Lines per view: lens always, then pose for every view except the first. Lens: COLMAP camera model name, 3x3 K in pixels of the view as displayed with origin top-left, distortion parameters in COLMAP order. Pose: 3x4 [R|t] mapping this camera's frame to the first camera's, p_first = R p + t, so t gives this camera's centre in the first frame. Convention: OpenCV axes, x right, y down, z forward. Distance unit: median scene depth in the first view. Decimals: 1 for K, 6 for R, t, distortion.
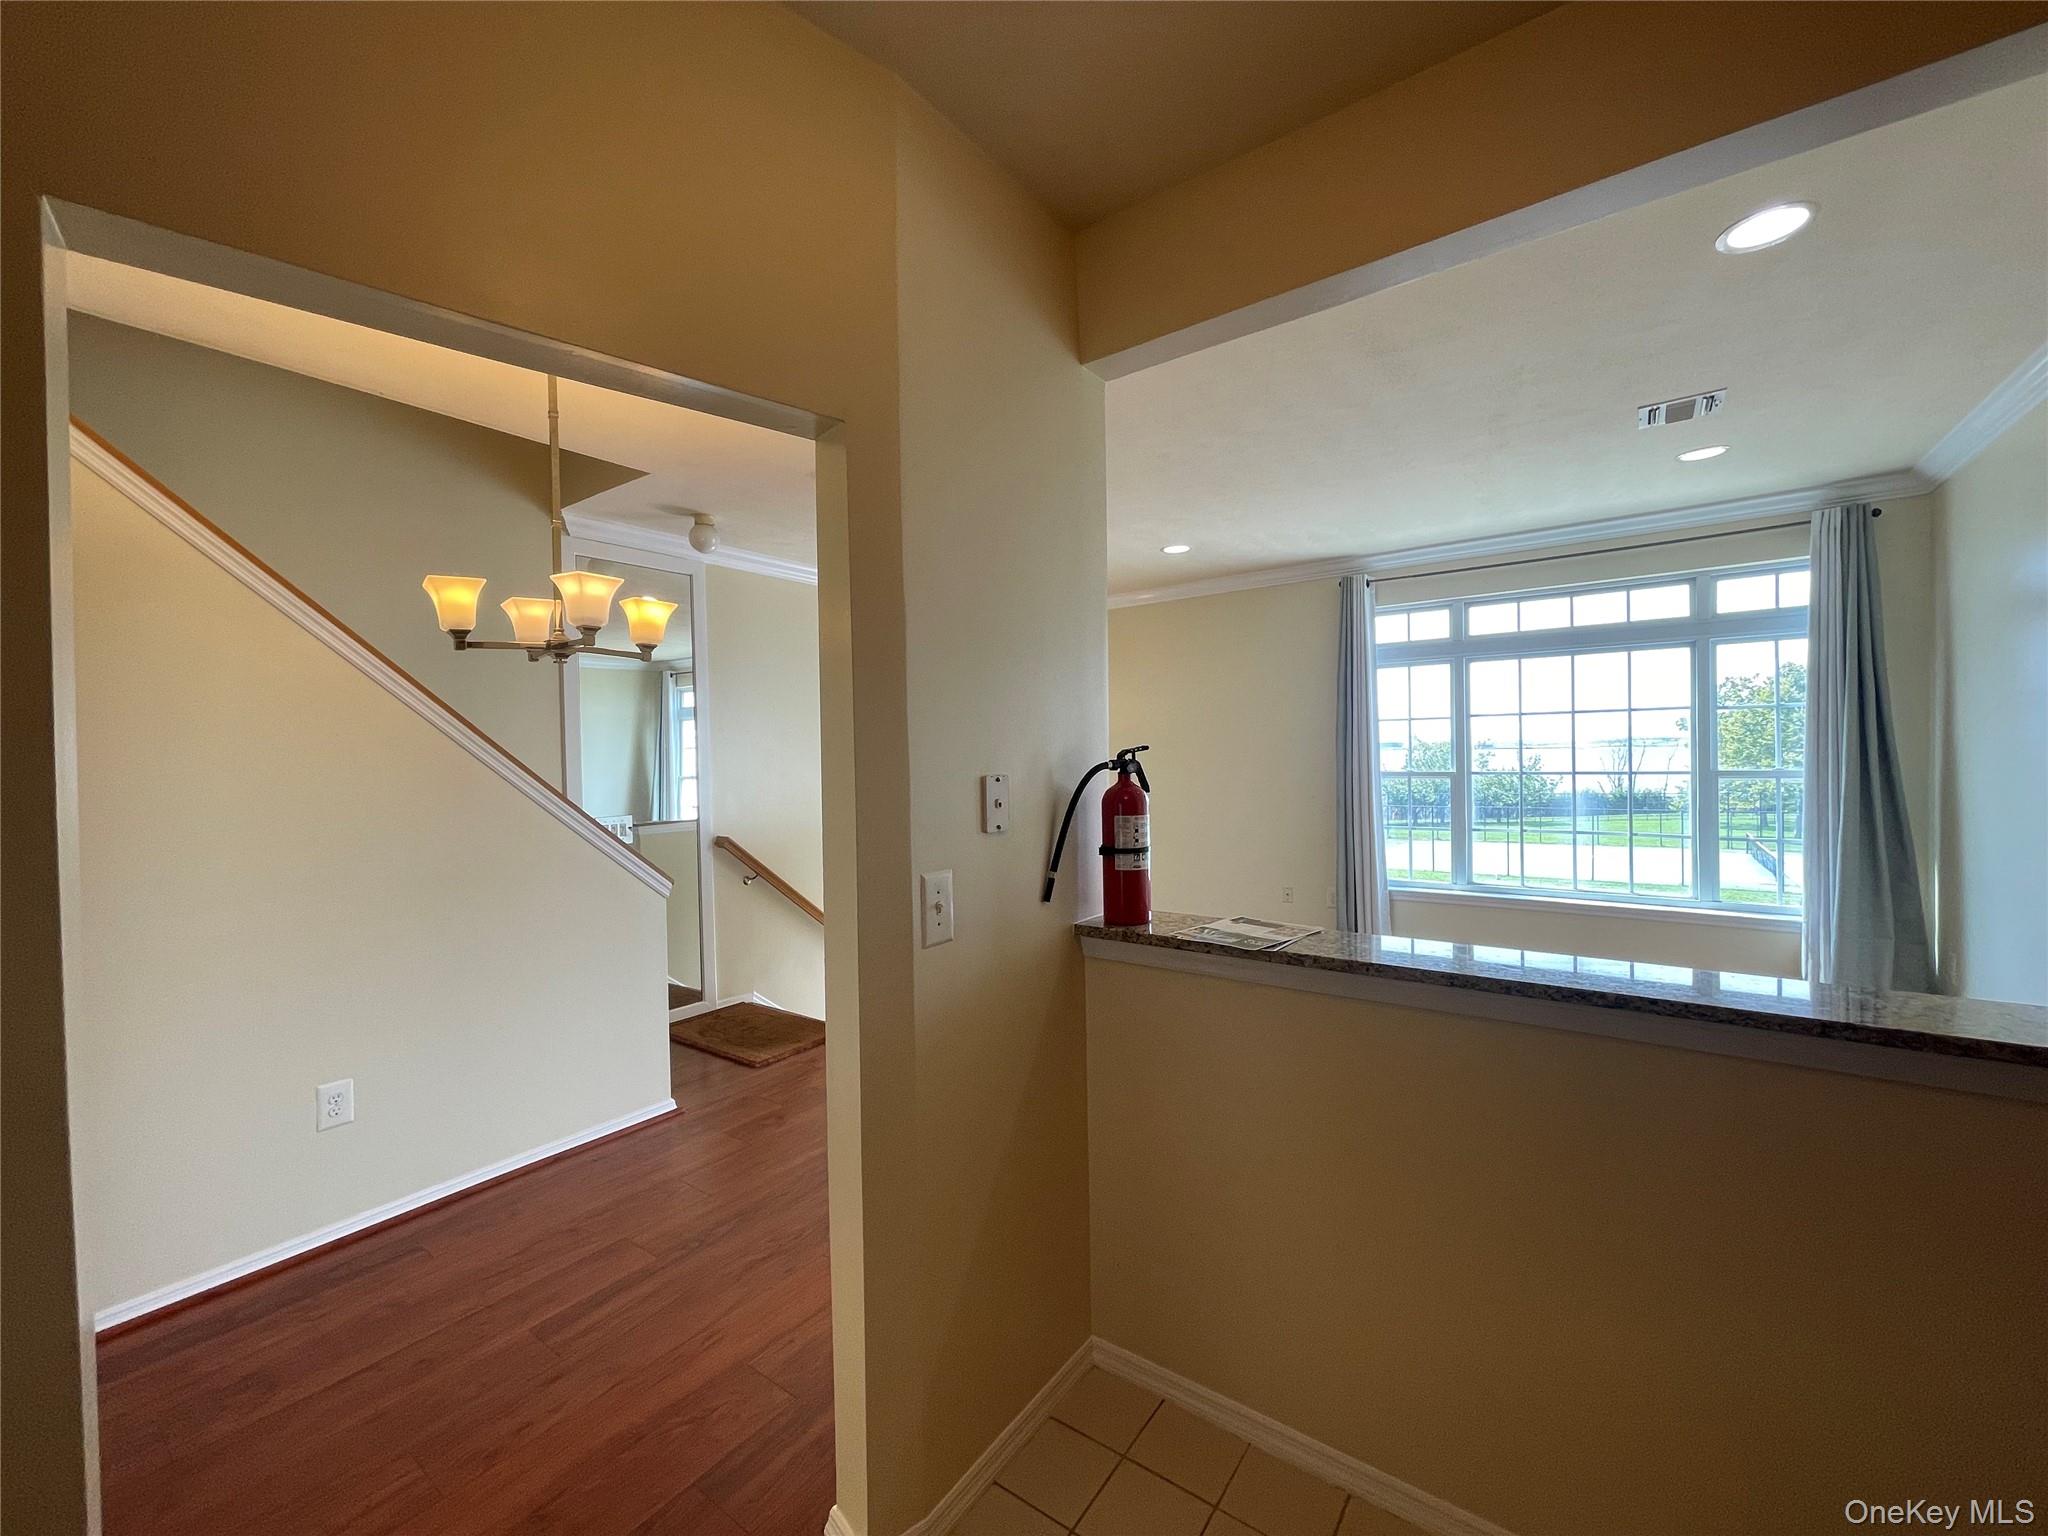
lens RADIAL K [[823.4, 0, 1021.5], [0, 823.4, 770.1], [0, 0, 1]] dist [-0.004679, 0.000348]
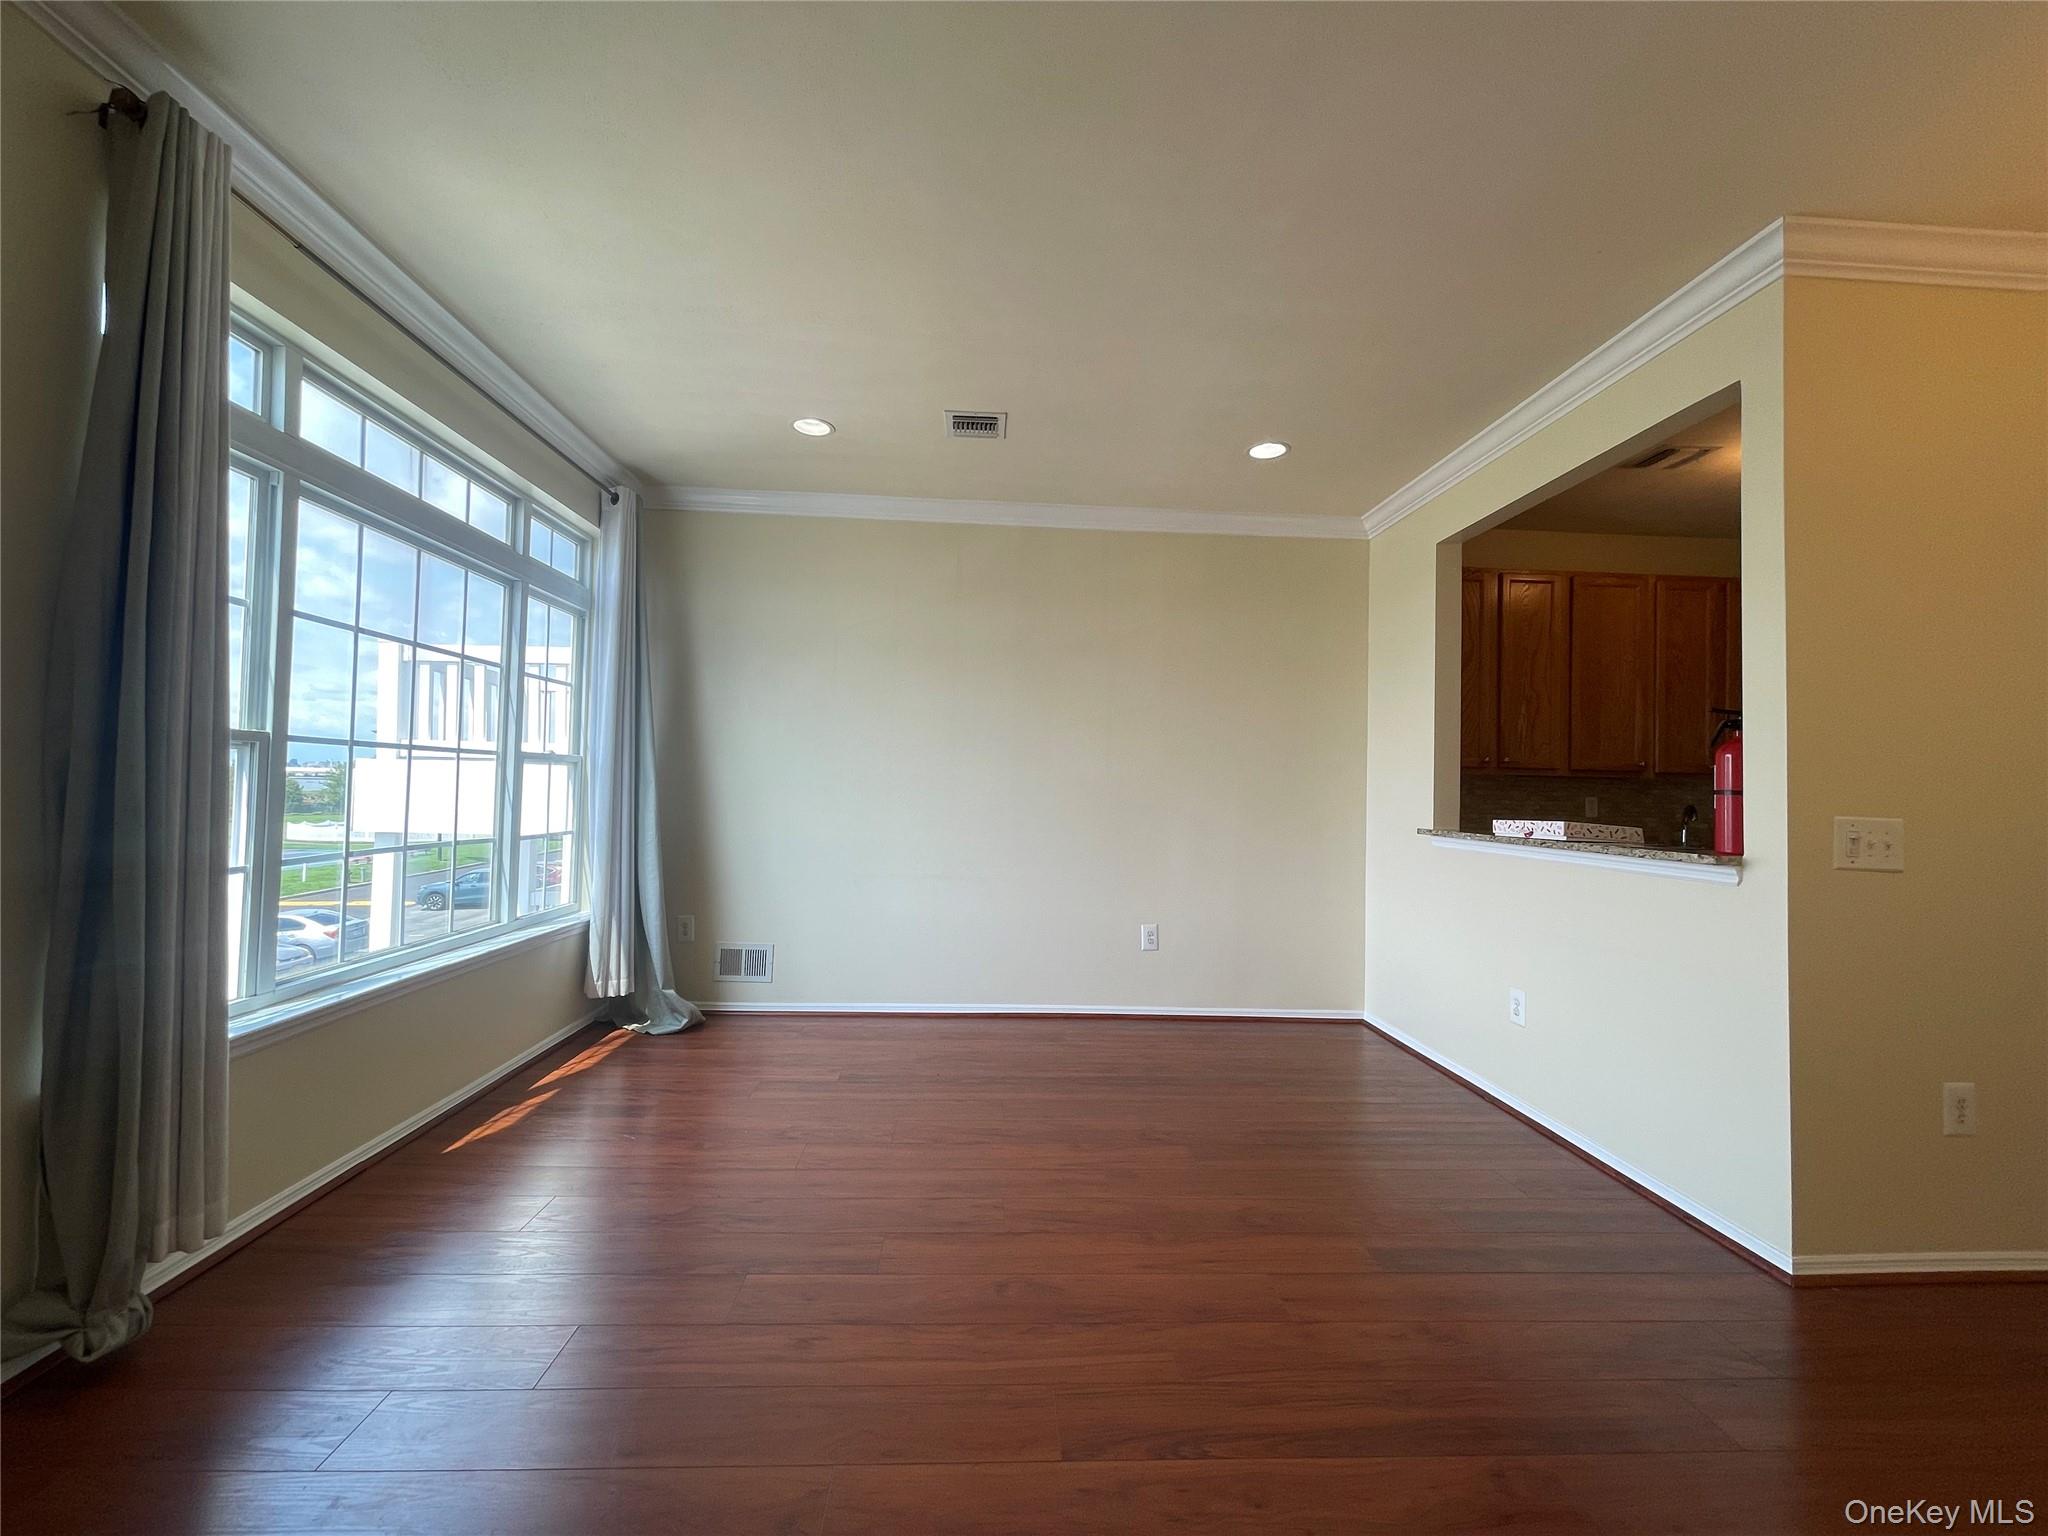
lens RADIAL K [[823.4, 0, 1008.2], [0, 823.4, 771.3], [0, 0, 1]] dist [-0.004679, 0.000348]
pose [[-0.626156, 0.011823, 0.779608, -0.058679], [-0.011174, 0.999646, -0.024134, 0.031379], [-0.779618, -0.023823, -0.625803, 1.065616]]
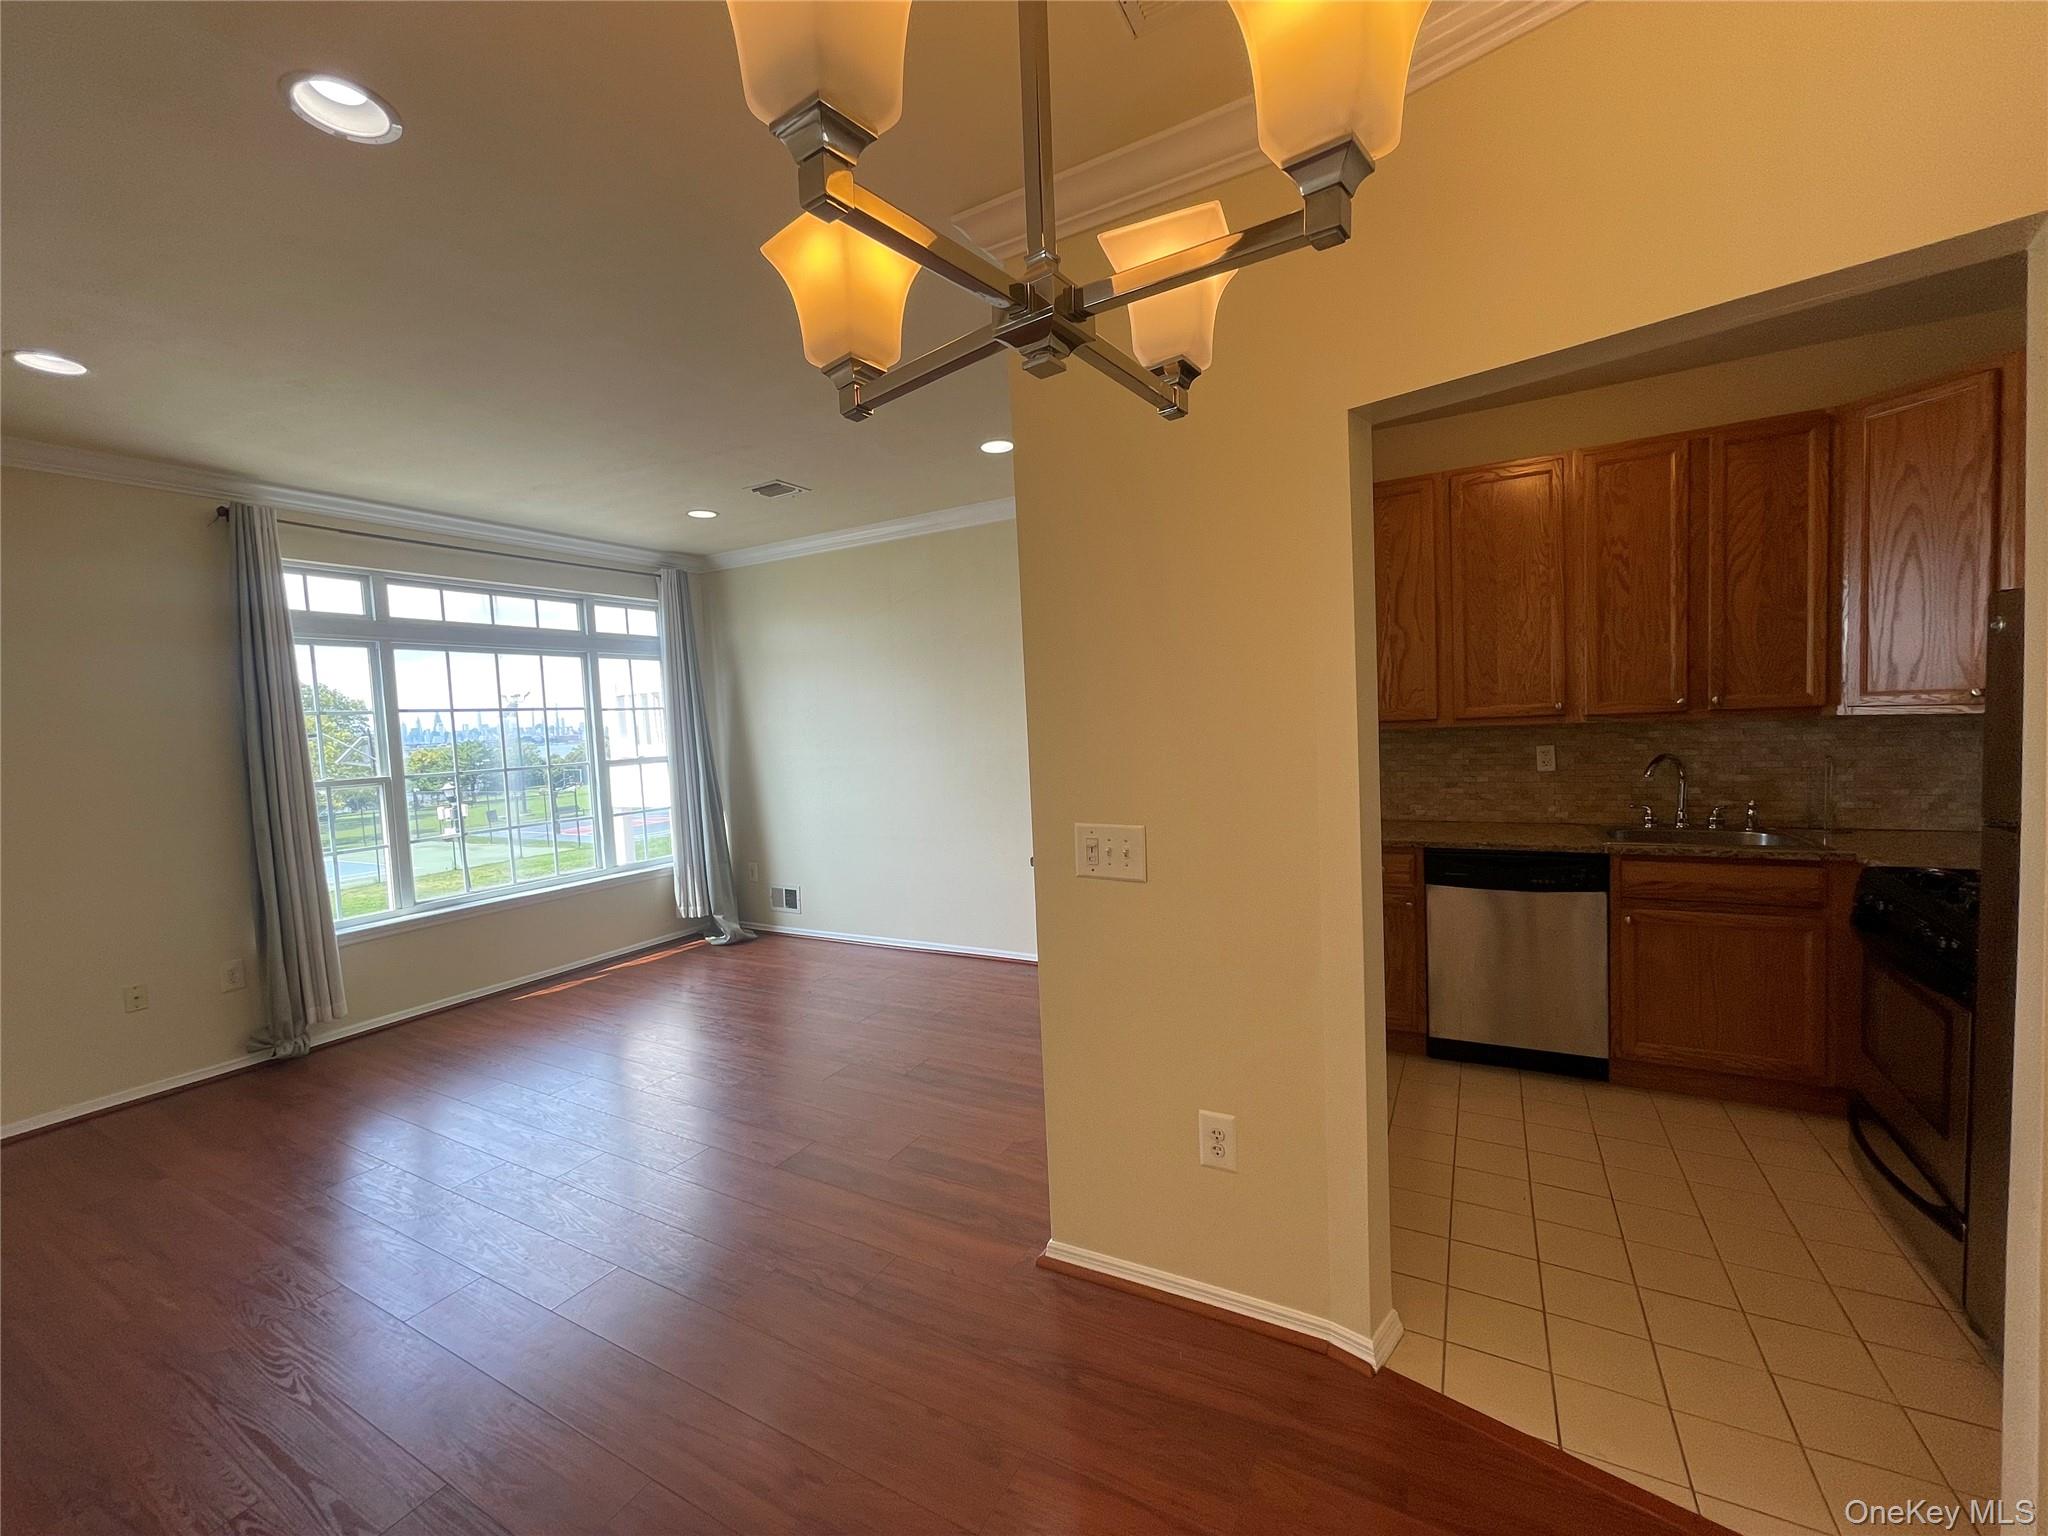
lens RADIAL K [[823.4, 0, 1017.1], [0, 823.4, 768.0], [0, 0, 1]] dist [-0.004679, 0.000348]
pose [[-0.121226, -0.042423, 0.991718, -0.427073], [0.056312, 0.997183, 0.049541, -0.013555], [-0.991026, 0.061851, -0.118496, 0.506929]]
